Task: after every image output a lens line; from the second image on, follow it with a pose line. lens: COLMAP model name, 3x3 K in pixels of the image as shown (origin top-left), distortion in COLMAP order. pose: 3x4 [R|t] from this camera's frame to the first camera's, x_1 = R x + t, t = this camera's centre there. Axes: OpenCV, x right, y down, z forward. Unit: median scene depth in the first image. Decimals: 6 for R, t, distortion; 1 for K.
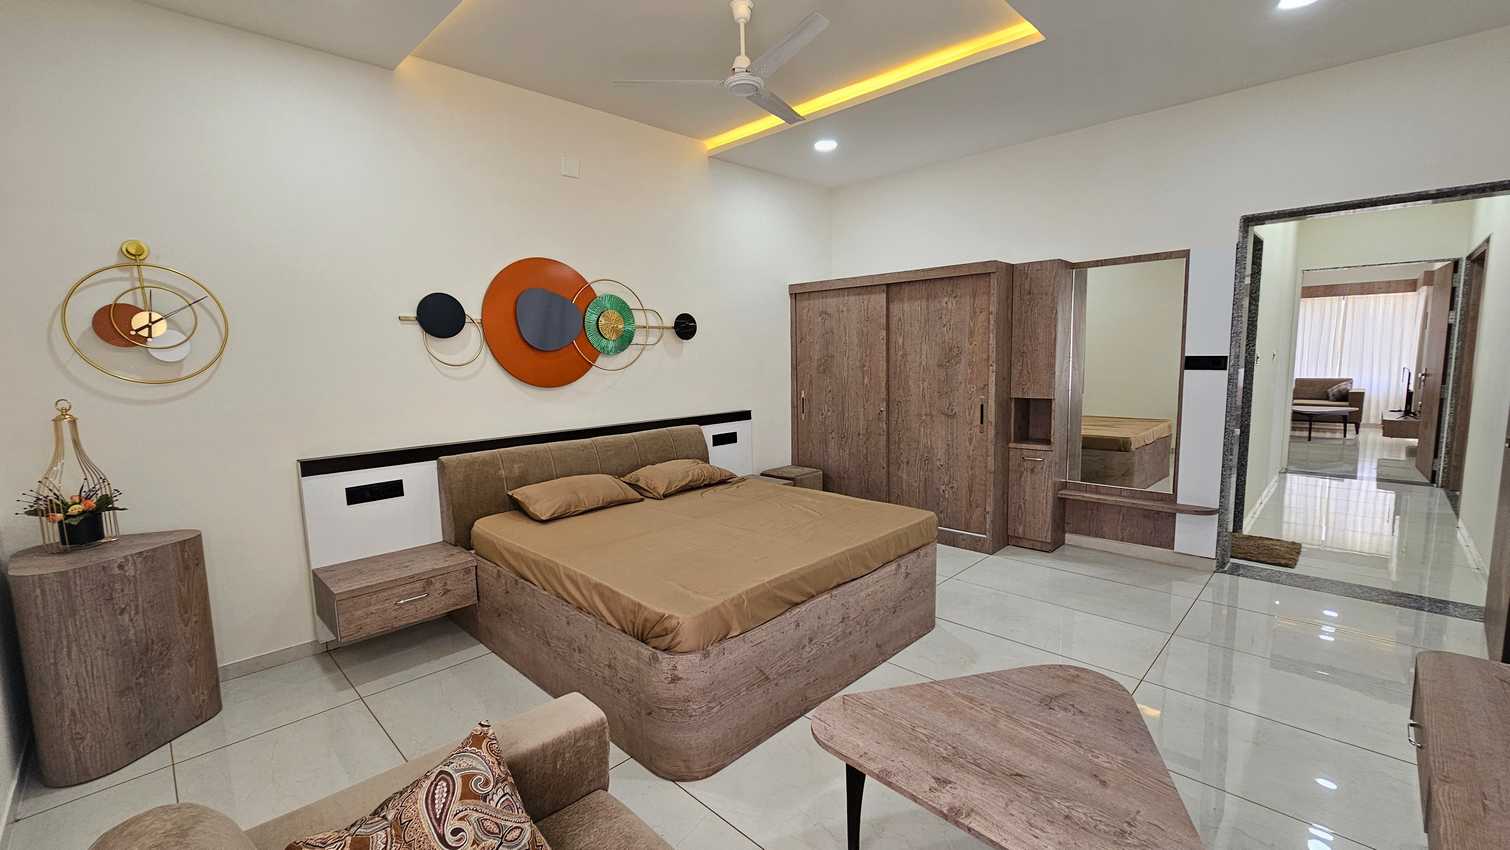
lens RADIAL K [[619.2, 0, 753.1], [0, 619.2, 422.7], [0, 0, 1]] dist [-0.003169, 0.000587]
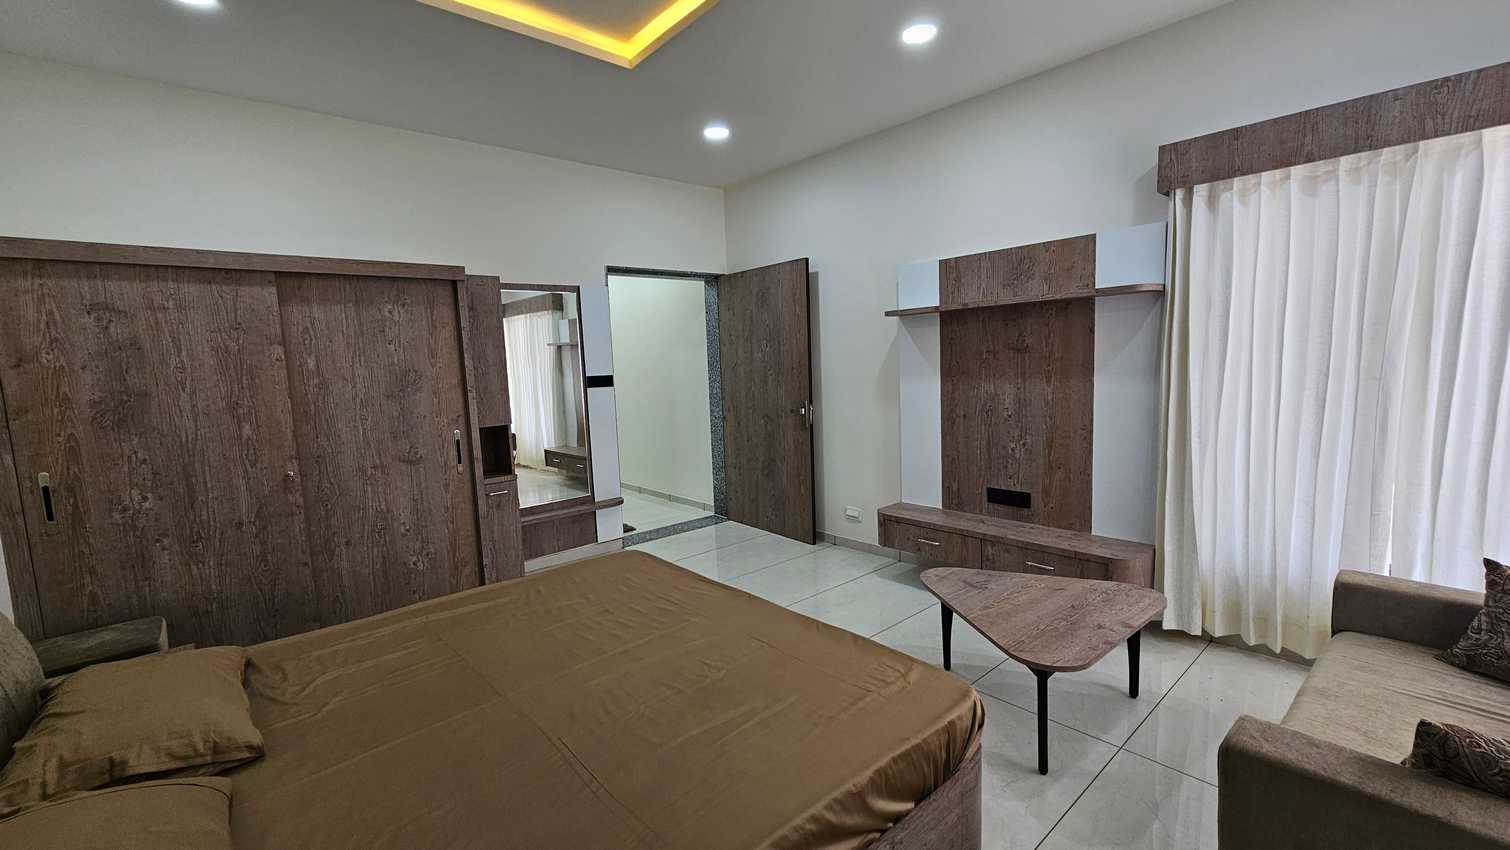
lens RADIAL K [[619.2, 0, 744.7], [0, 619.2, 425.7], [0, 0, 1]] dist [-0.003169, 0.000587]
pose [[0.084035, -0.086742, 0.992680, -0.375383], [0.151246, 0.985772, 0.073334, -0.046399], [-0.984918, 0.143976, 0.095959, 0.499875]]
